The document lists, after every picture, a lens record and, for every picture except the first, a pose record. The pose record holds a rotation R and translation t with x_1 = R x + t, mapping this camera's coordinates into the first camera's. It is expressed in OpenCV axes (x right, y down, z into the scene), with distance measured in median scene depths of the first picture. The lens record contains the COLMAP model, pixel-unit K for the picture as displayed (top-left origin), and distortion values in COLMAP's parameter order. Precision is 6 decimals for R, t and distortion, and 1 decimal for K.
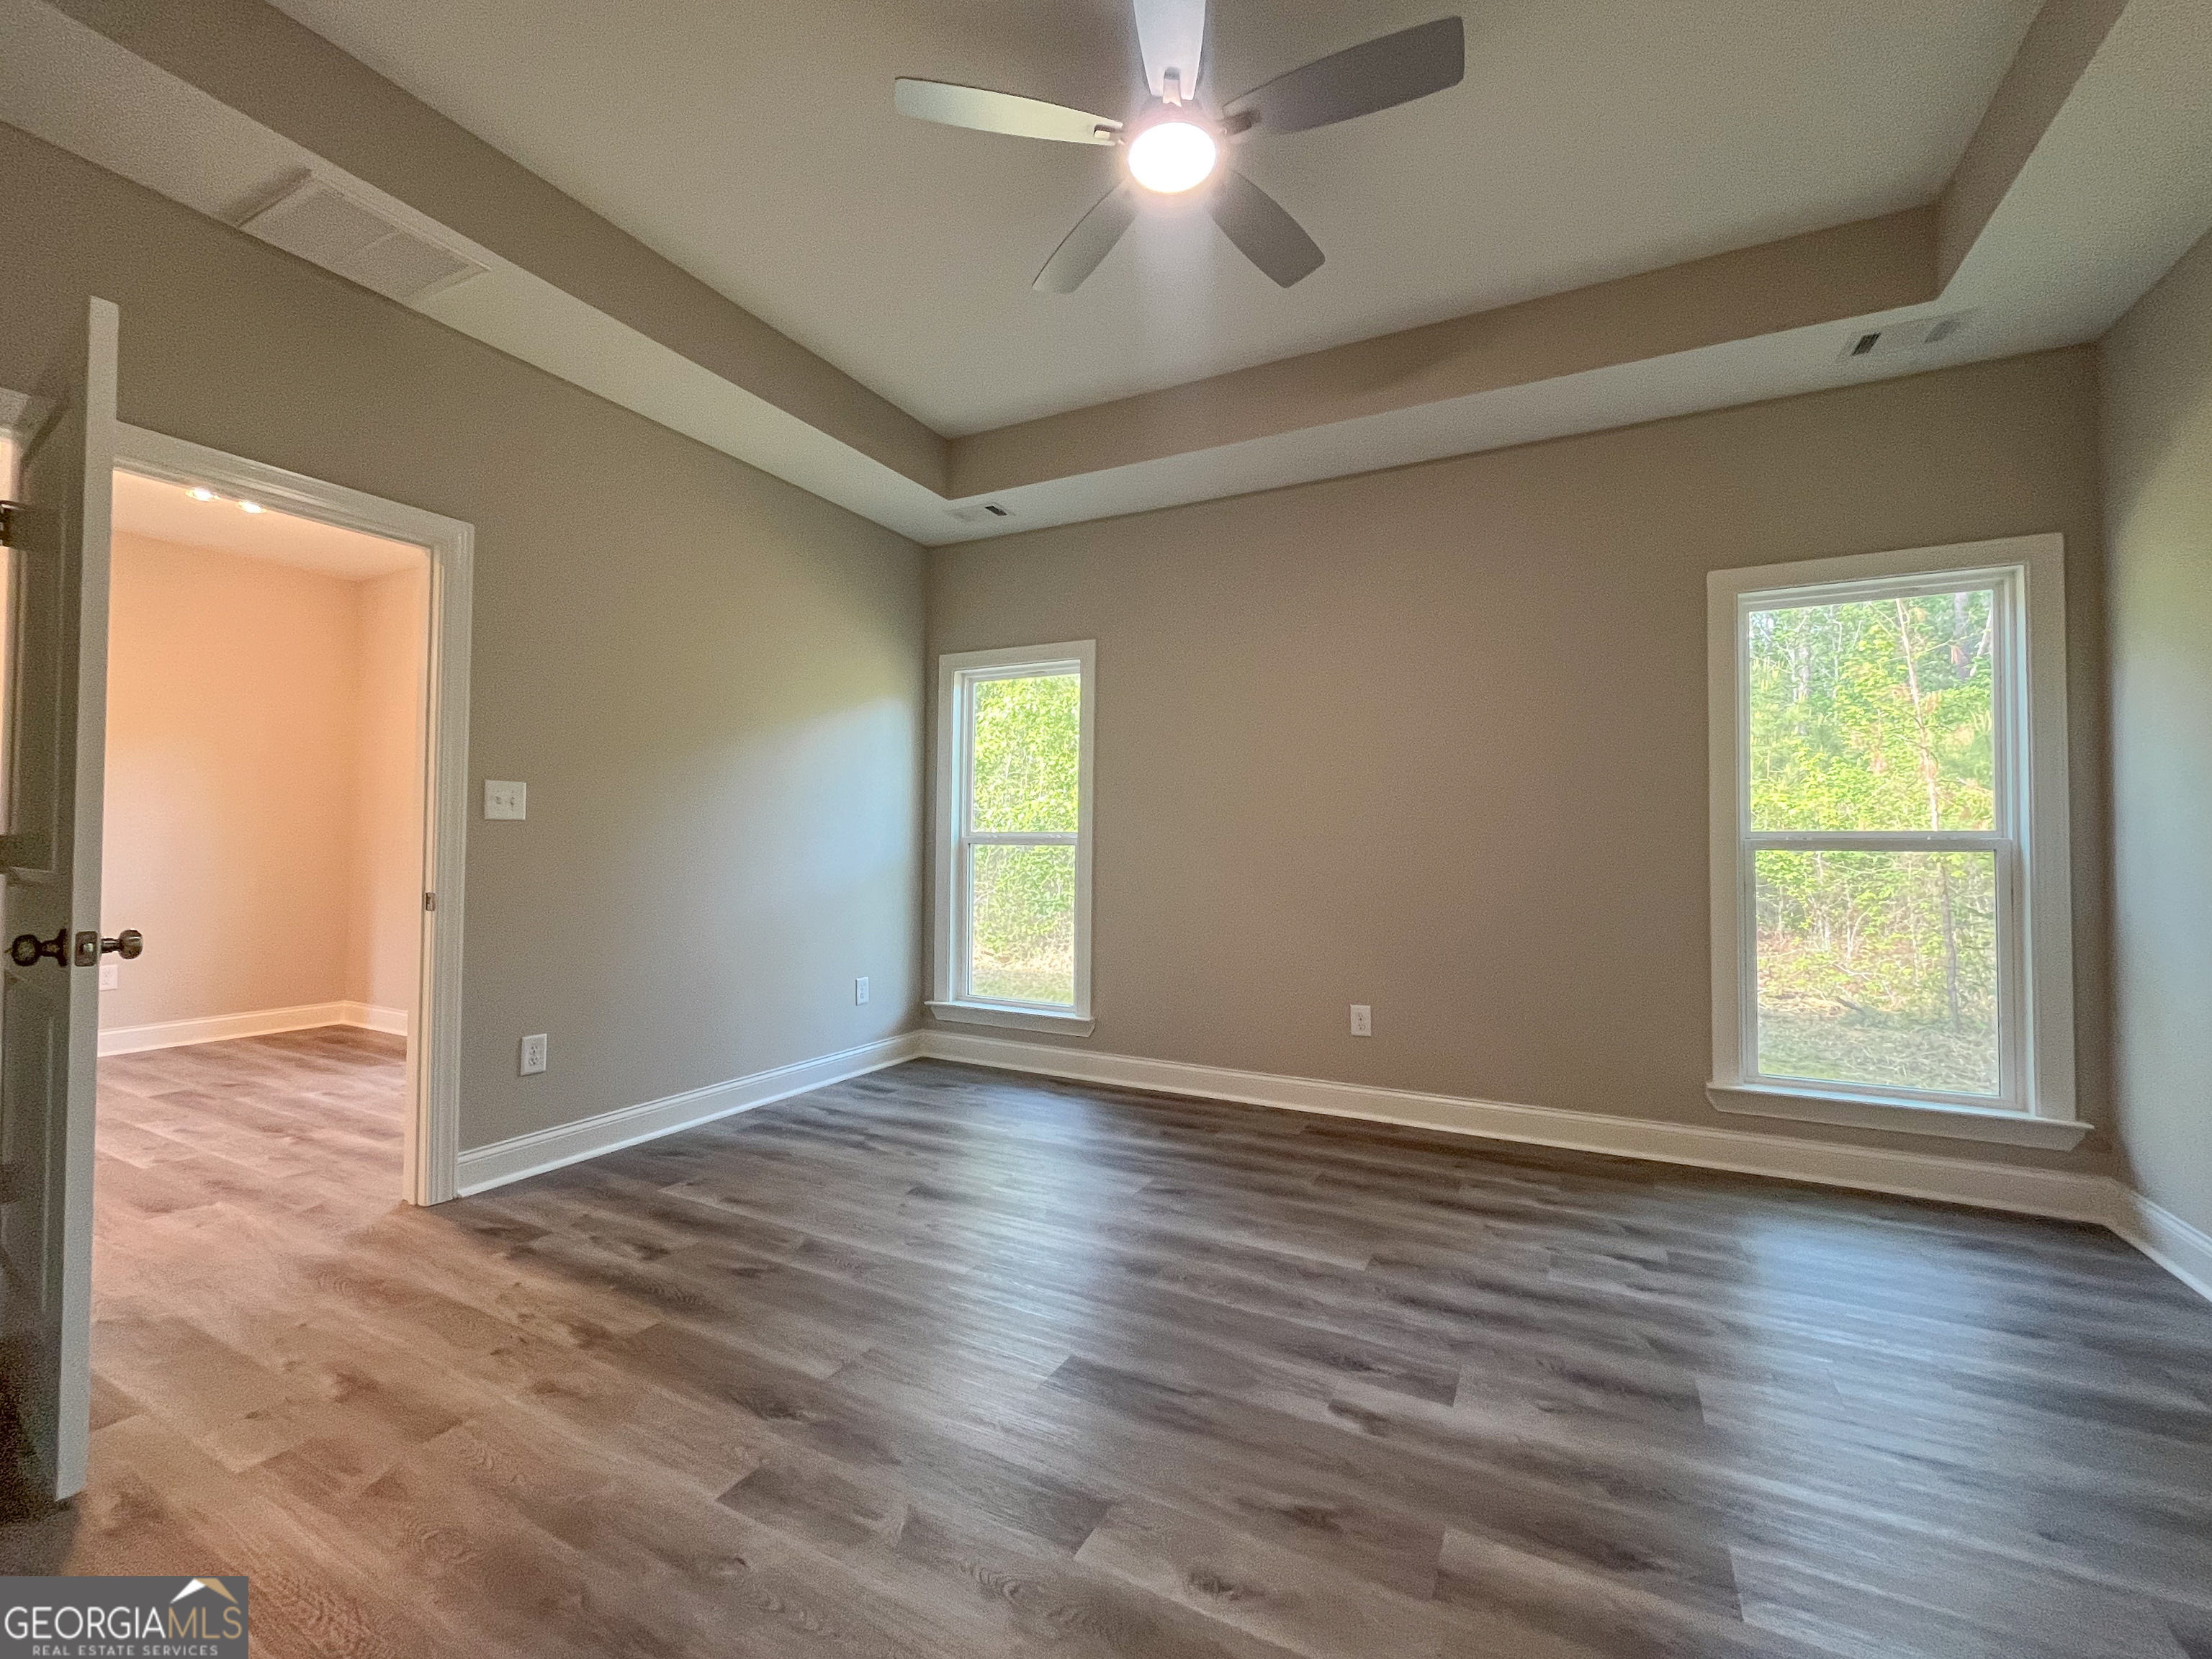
lens RADIAL K [[924.4, 0, 1099.3], [0, 924.4, 826.7], [0, 0, 1]] dist [-0.001153, -0.000096]
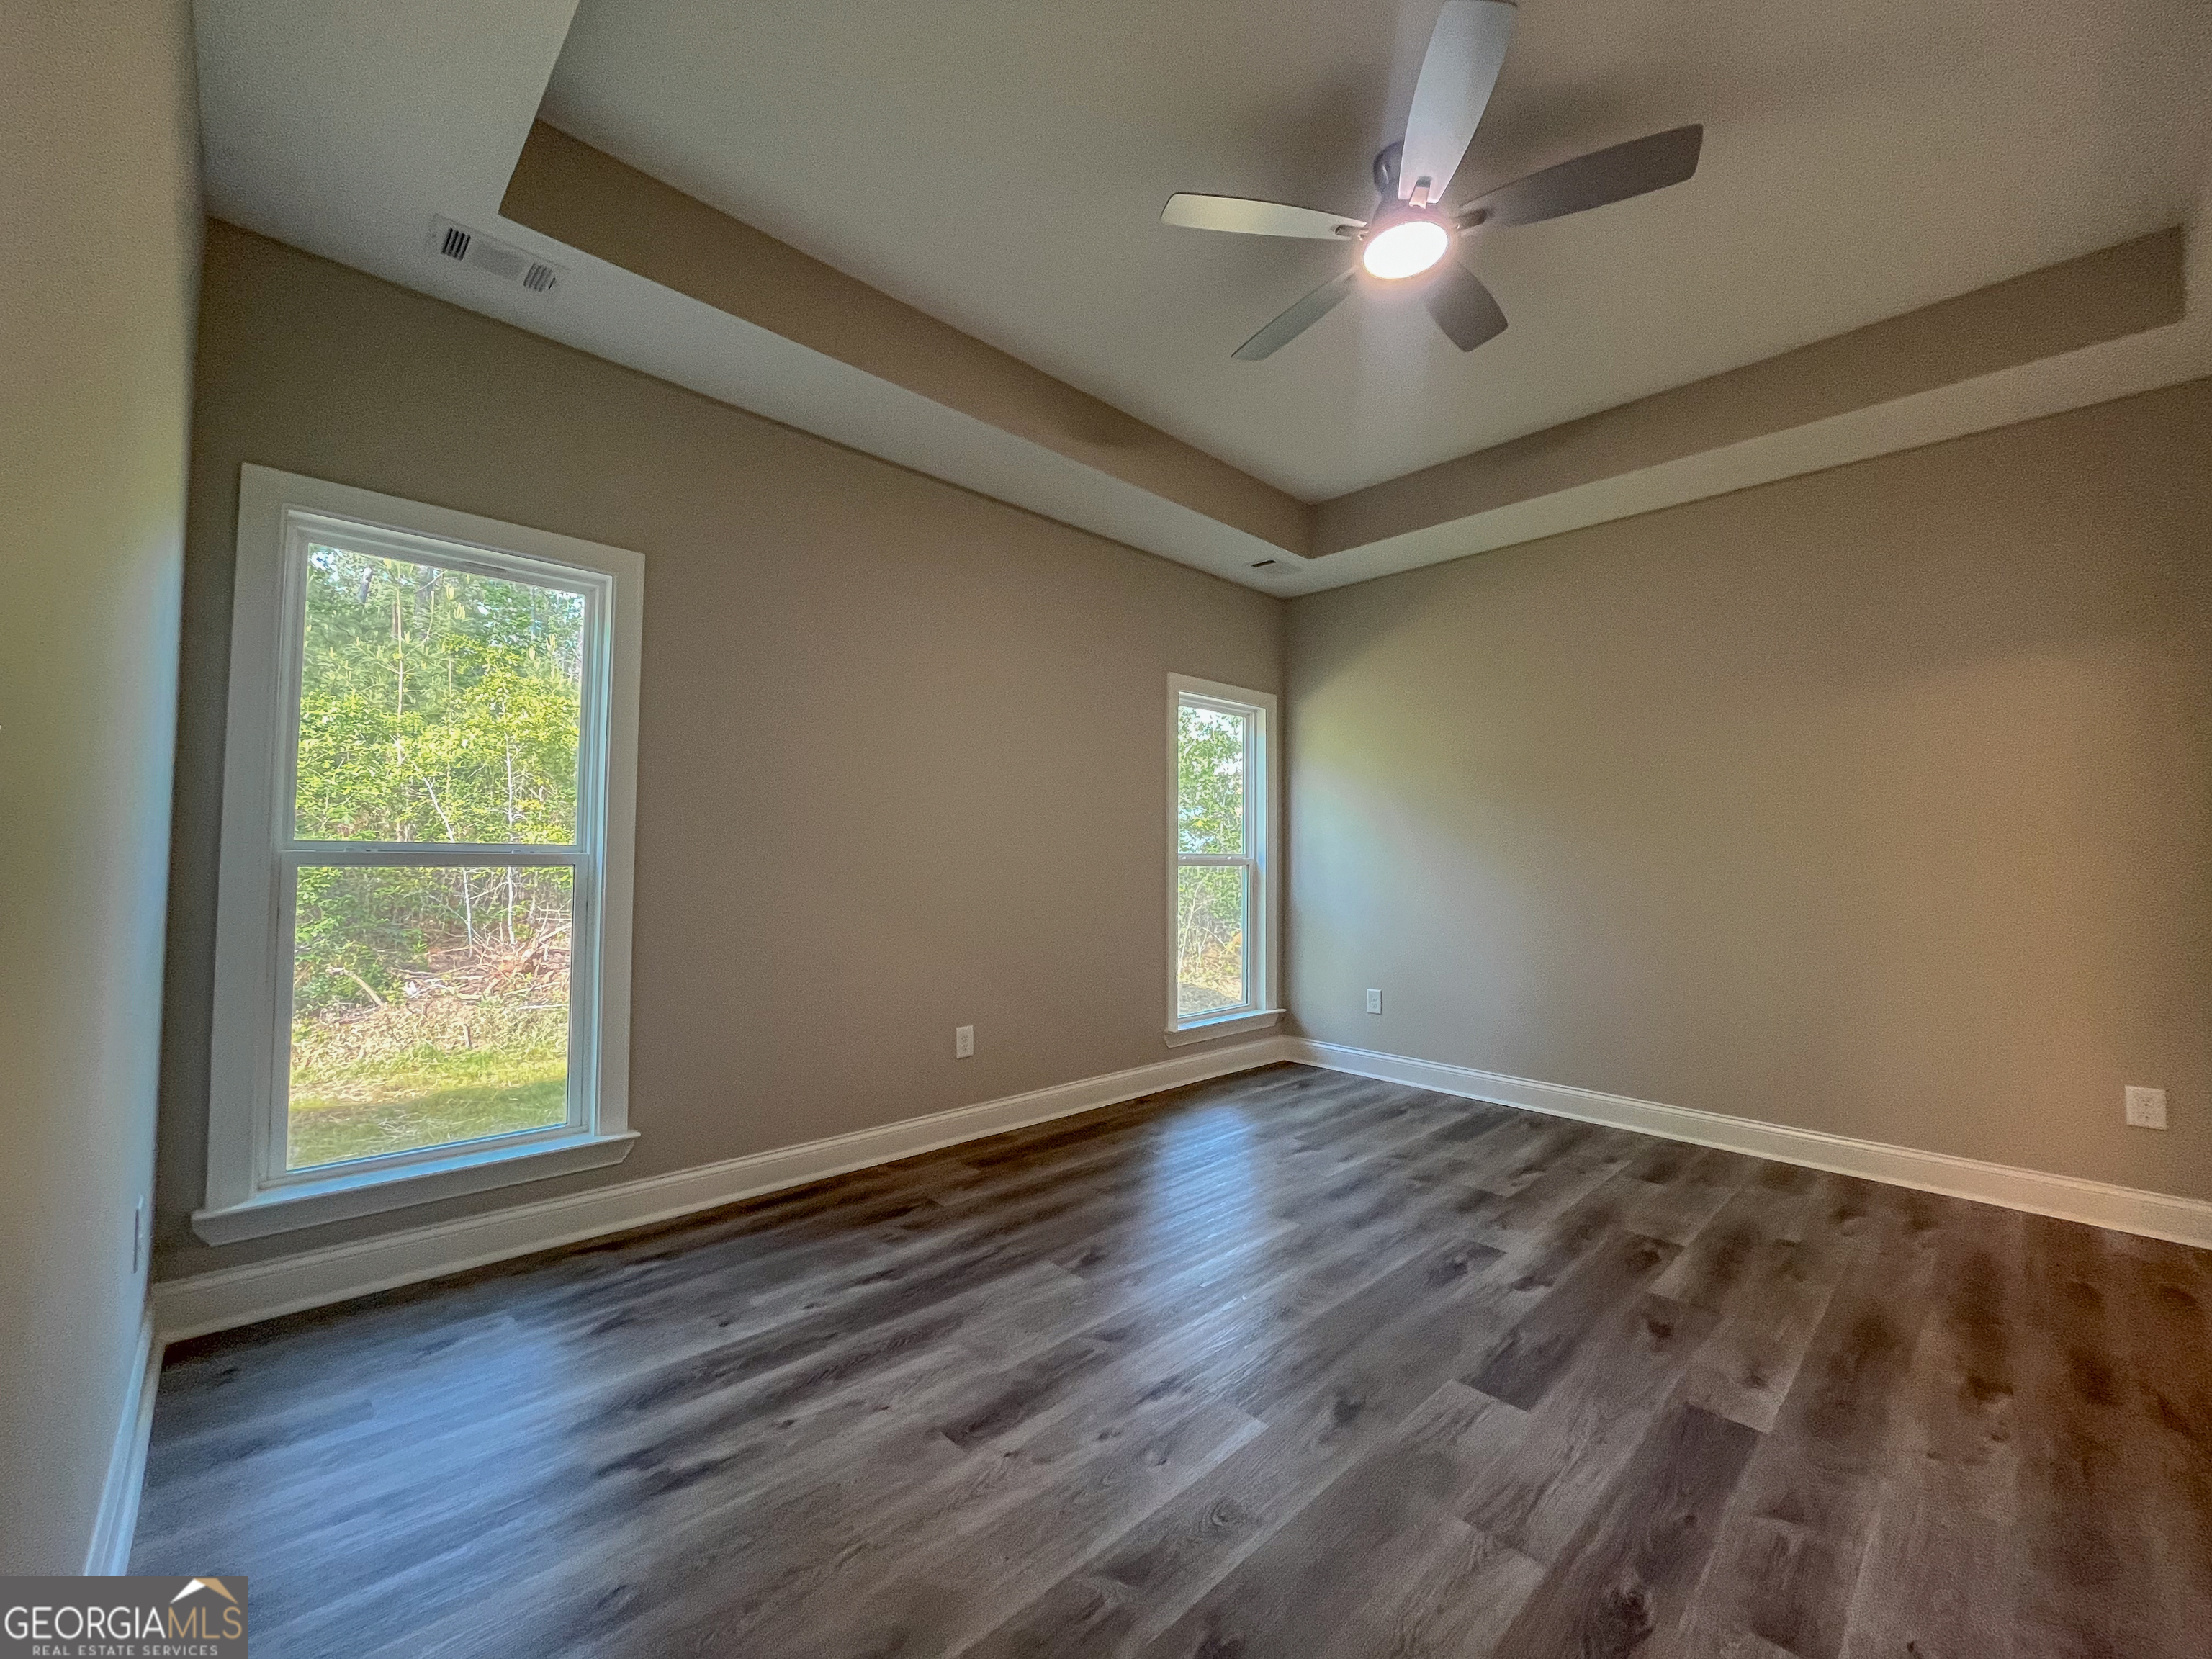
lens RADIAL K [[888.8, 0, 1099.6], [0, 888.8, 825.6], [0, 0, 1]] dist [-0.002819, 0.000372]
pose [[0.323476, 0.028686, 0.945802, -0.778305], [-0.028030, 0.999392, -0.020725, -0.007534], [-0.945821, -0.019806, 0.324083, 0.757760]]
